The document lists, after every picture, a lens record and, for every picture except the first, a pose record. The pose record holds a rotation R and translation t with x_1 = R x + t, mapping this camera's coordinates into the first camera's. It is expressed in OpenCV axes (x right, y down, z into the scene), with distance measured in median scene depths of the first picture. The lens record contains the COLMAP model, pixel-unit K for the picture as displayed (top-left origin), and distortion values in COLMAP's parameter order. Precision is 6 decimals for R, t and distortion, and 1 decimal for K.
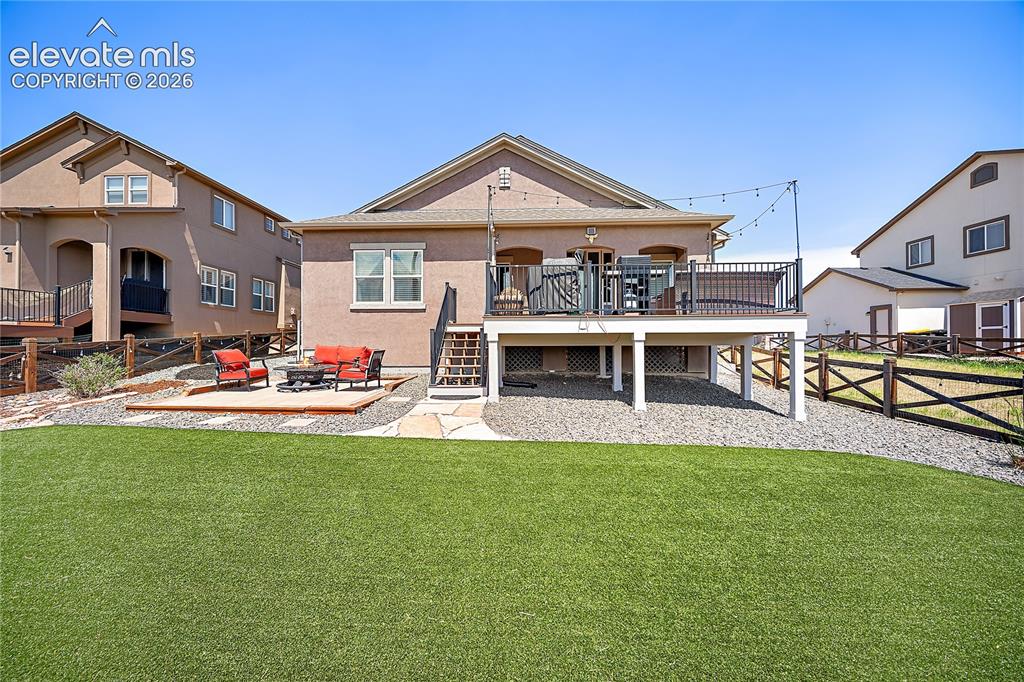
lens RADIAL K [[399.4, 0, 510.5], [0, 399.4, 340.5], [0, 0, 1]] dist [-0.006412, 0.000145]
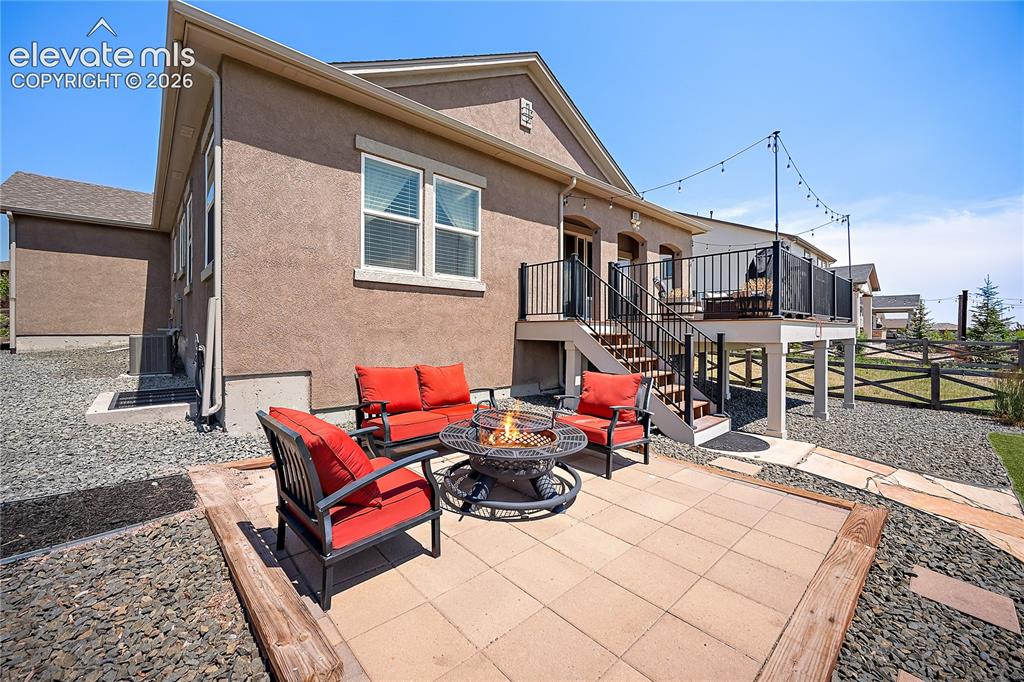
lens RADIAL K [[399.4, 0, 509.8], [0, 399.4, 332.5], [0, 0, 1]] dist [-0.006412, 0.000145]
pose [[0.719354, 0.001562, 0.694642, -0.588223], [-0.011369, 0.999890, 0.009525, -0.025285], [-0.694550, -0.014750, 0.719293, 0.552125]]
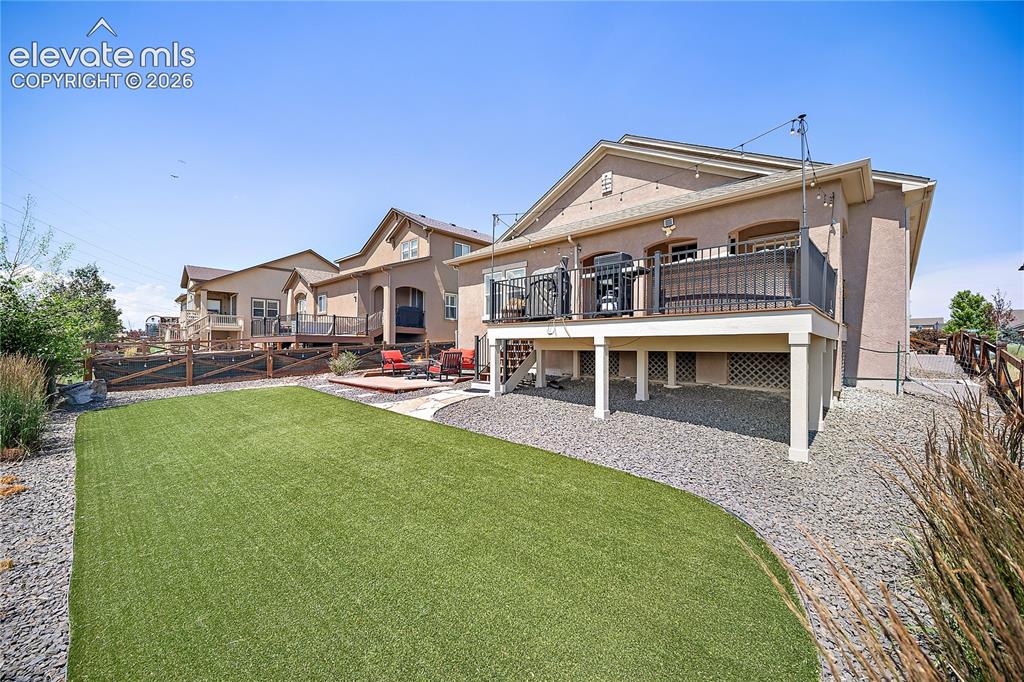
lens RADIAL K [[399.4, 0, 514.5], [0, 399.4, 348.3], [0, 0, 1]] dist [-0.006412, 0.000145]
pose [[0.753183, 0.006475, -0.657779, 0.524771], [-0.000851, 0.999960, 0.008869, -0.000093], [0.657811, -0.006120, 0.753158, 0.096337]]
